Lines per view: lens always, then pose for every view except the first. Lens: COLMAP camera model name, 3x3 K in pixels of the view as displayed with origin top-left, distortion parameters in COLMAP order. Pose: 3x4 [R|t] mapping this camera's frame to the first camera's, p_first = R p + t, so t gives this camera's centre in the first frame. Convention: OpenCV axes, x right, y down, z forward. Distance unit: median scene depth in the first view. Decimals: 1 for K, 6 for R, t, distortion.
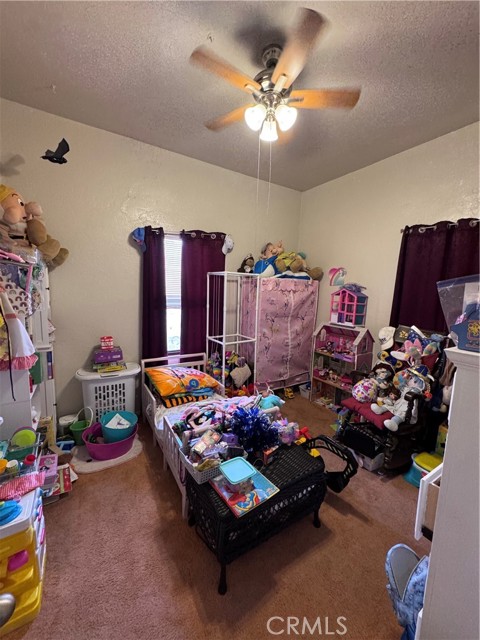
lens RADIAL K [[255.5, 0, 239.6], [0, 255.5, 320.3], [0, 0, 1]] dist [-0.003795, -0.000170]
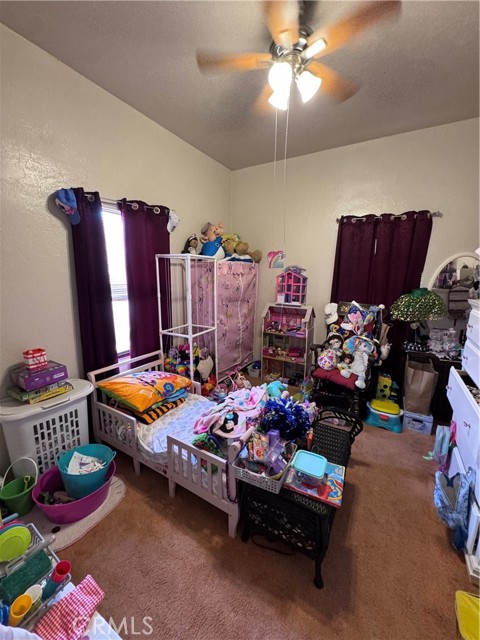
lens RADIAL K [[255.5, 0, 241.3], [0, 255.5, 320.5], [0, 0, 1]] dist [-0.003795, -0.000170]
pose [[0.886293, -0.107272, 0.450530, -0.332637], [0.075780, 0.993284, 0.087427, -0.031008], [-0.456883, -0.043344, 0.888470, 0.151824]]
